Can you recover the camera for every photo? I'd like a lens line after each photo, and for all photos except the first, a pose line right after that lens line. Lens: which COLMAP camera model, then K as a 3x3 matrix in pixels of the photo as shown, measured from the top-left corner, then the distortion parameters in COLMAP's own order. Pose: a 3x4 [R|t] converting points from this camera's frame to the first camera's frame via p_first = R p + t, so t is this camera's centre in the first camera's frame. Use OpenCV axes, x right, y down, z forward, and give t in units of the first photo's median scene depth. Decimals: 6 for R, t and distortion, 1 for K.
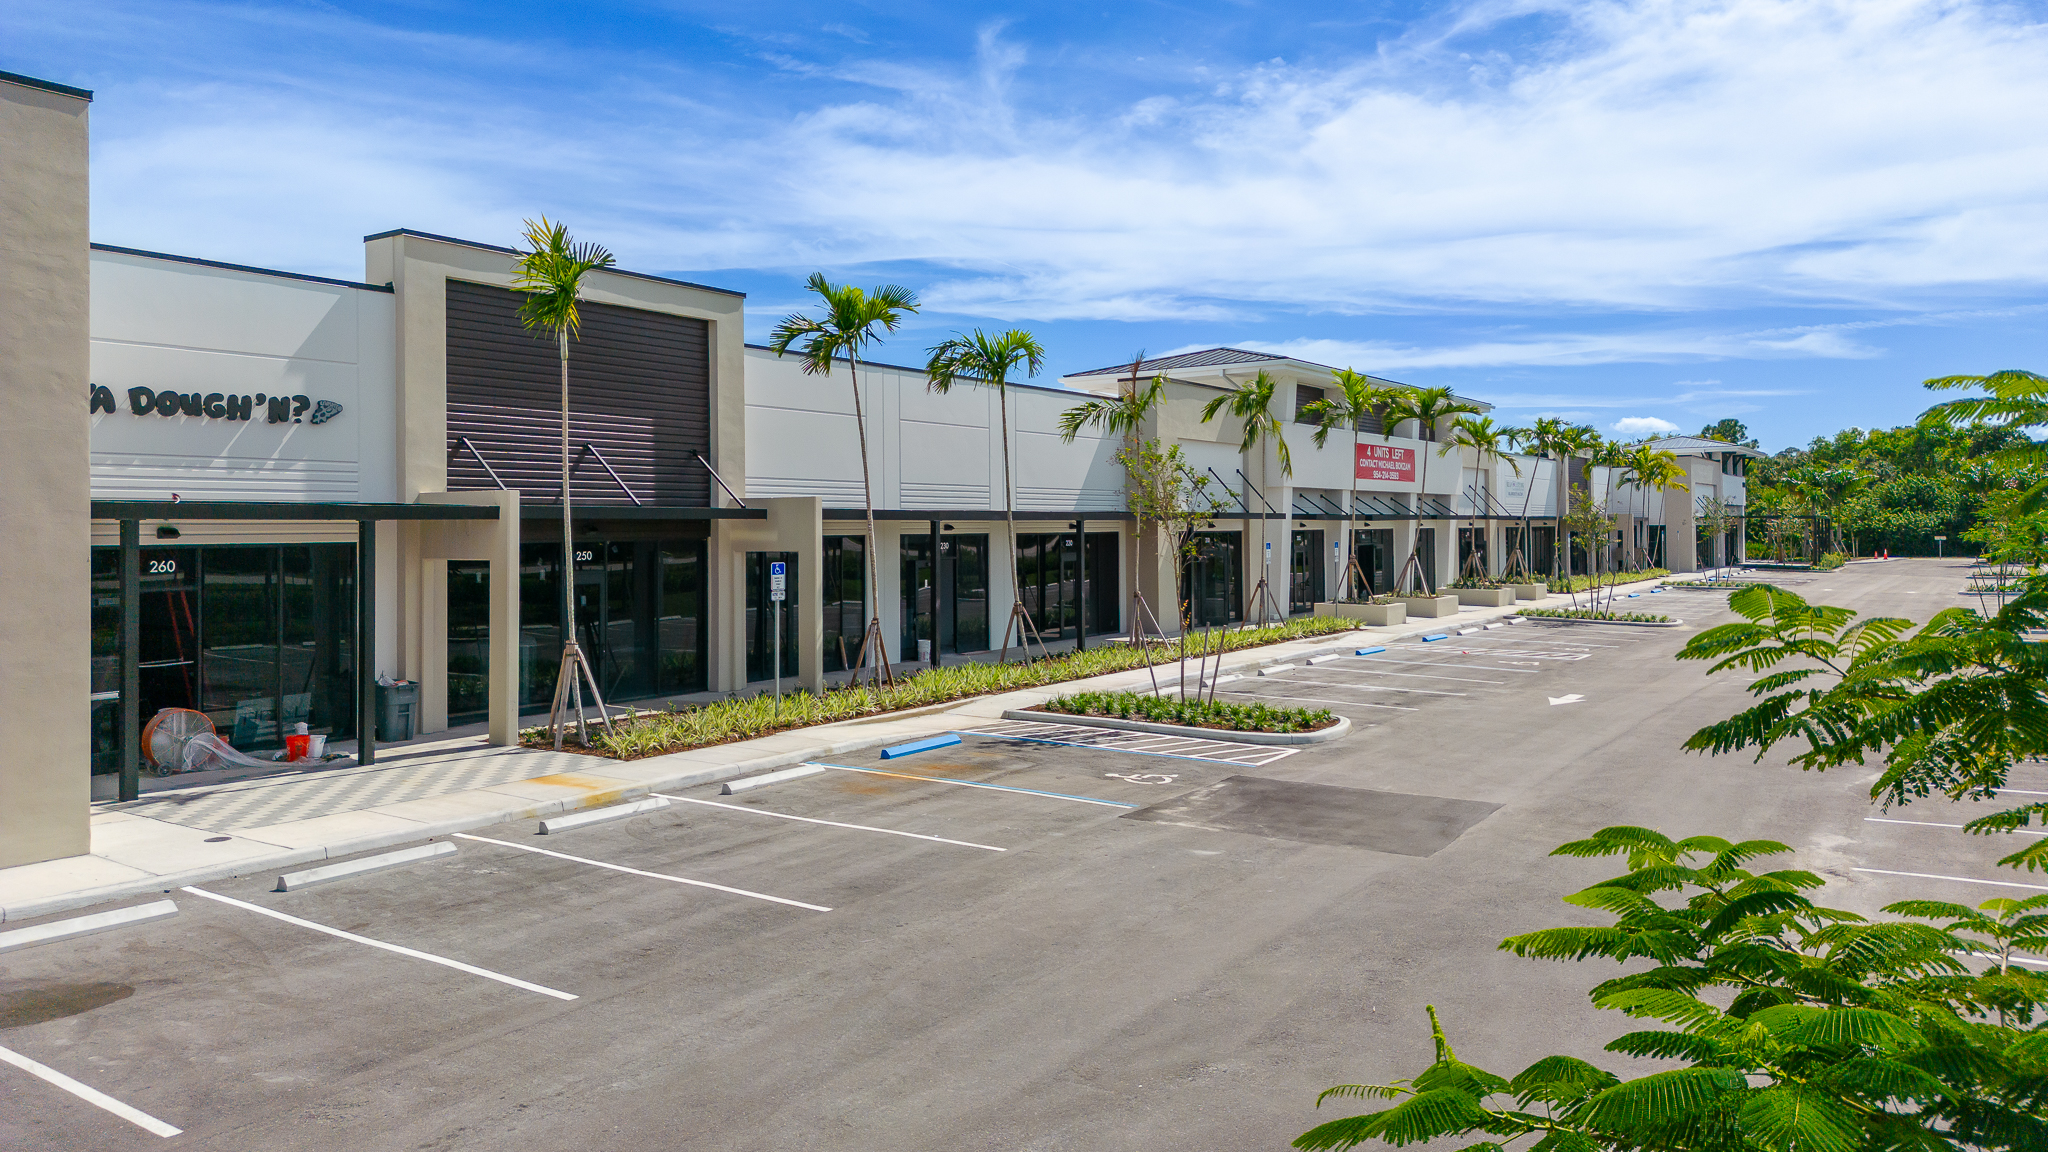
lens RADIAL K [[1344.4, 0, 1017.5], [0, 1344.4, 445.7], [0, 0, 1]] dist [0.126834, -0.004148]
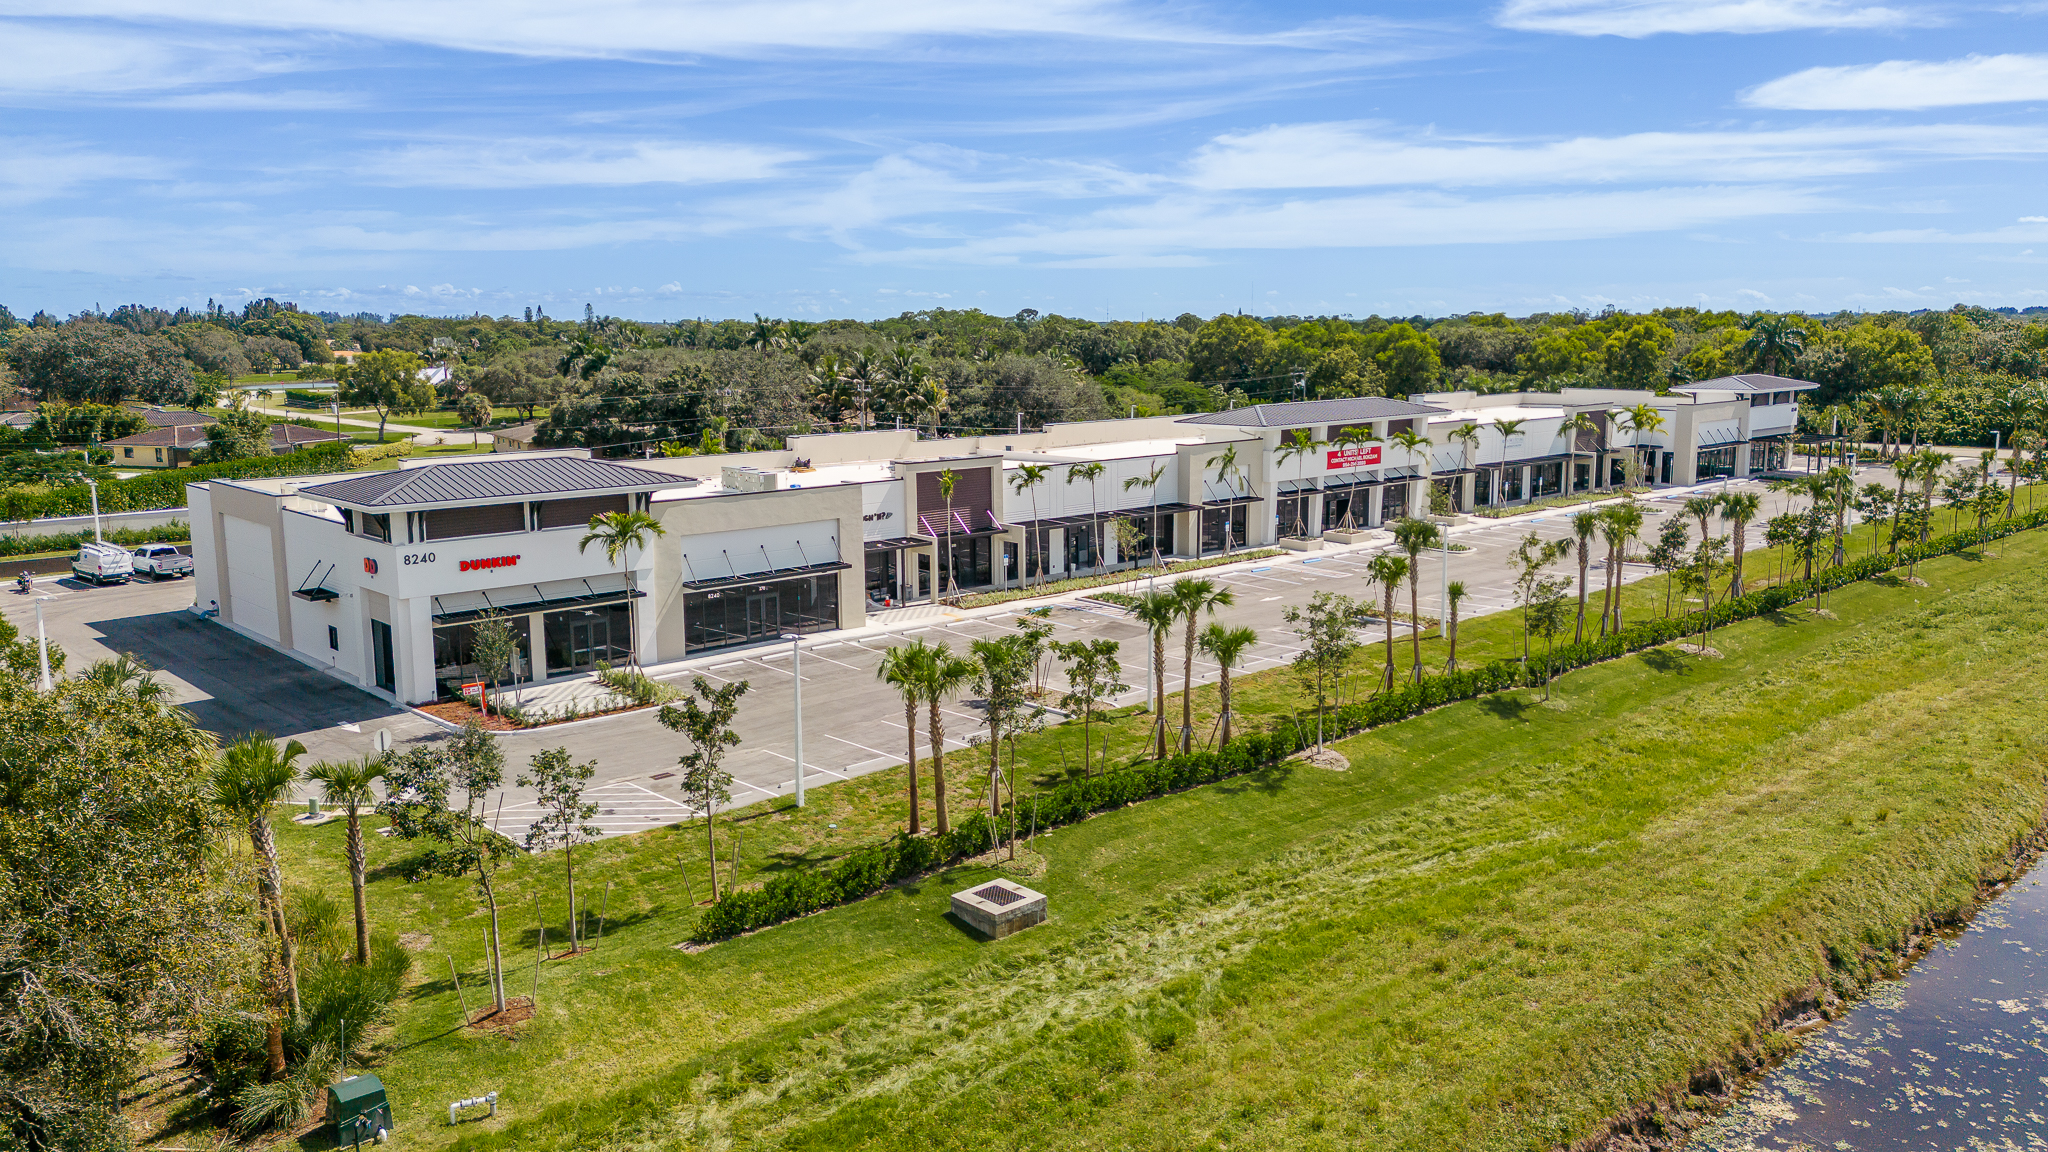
lens RADIAL K [[1545.3, 0, 1024.0], [0, 1545.3, 576.0], [0, 0, 1]] dist [0.046420, 0.000132]
pose [[0.976015, 0.035444, -0.214798, 0.217877], [0.012561, 0.975845, 0.218103, -0.220848], [0.217340, -0.215570, 0.951994, -0.839926]]
